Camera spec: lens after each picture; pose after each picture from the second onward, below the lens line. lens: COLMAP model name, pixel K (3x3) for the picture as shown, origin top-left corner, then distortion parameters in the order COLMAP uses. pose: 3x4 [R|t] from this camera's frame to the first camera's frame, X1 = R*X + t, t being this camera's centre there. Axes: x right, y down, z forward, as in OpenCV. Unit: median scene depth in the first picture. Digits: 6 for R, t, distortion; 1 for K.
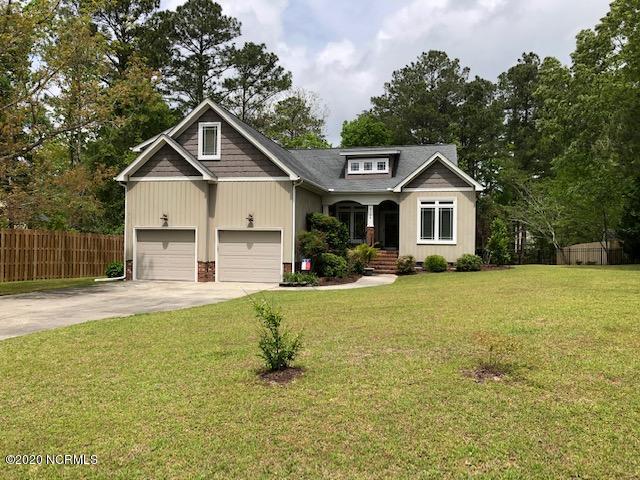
lens RADIAL K [[521.5, 0, 319.9], [0, 521.5, 237.9], [0, 0, 1]] dist [0.077669, 0.000128]
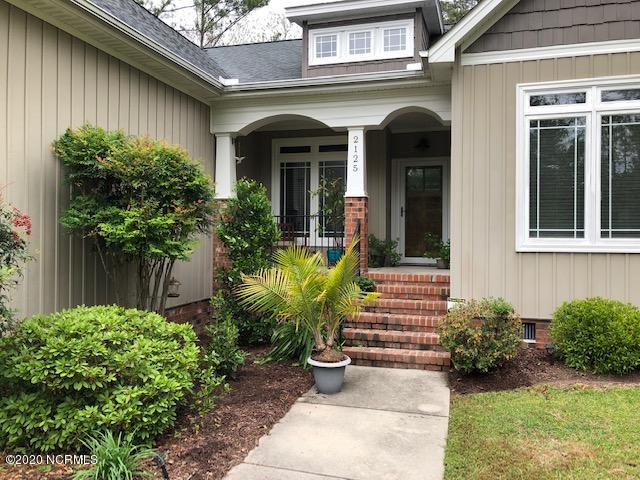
lens RADIAL K [[521.5, 0, 318.7], [0, 521.5, 240.4], [0, 0, 1]] dist [0.077669, 0.000128]
pose [[0.998905, -0.005274, -0.046485, 0.089565], [0.006988, 0.999298, 0.036801, -0.006139], [0.046259, -0.037085, 0.998241, 0.681449]]
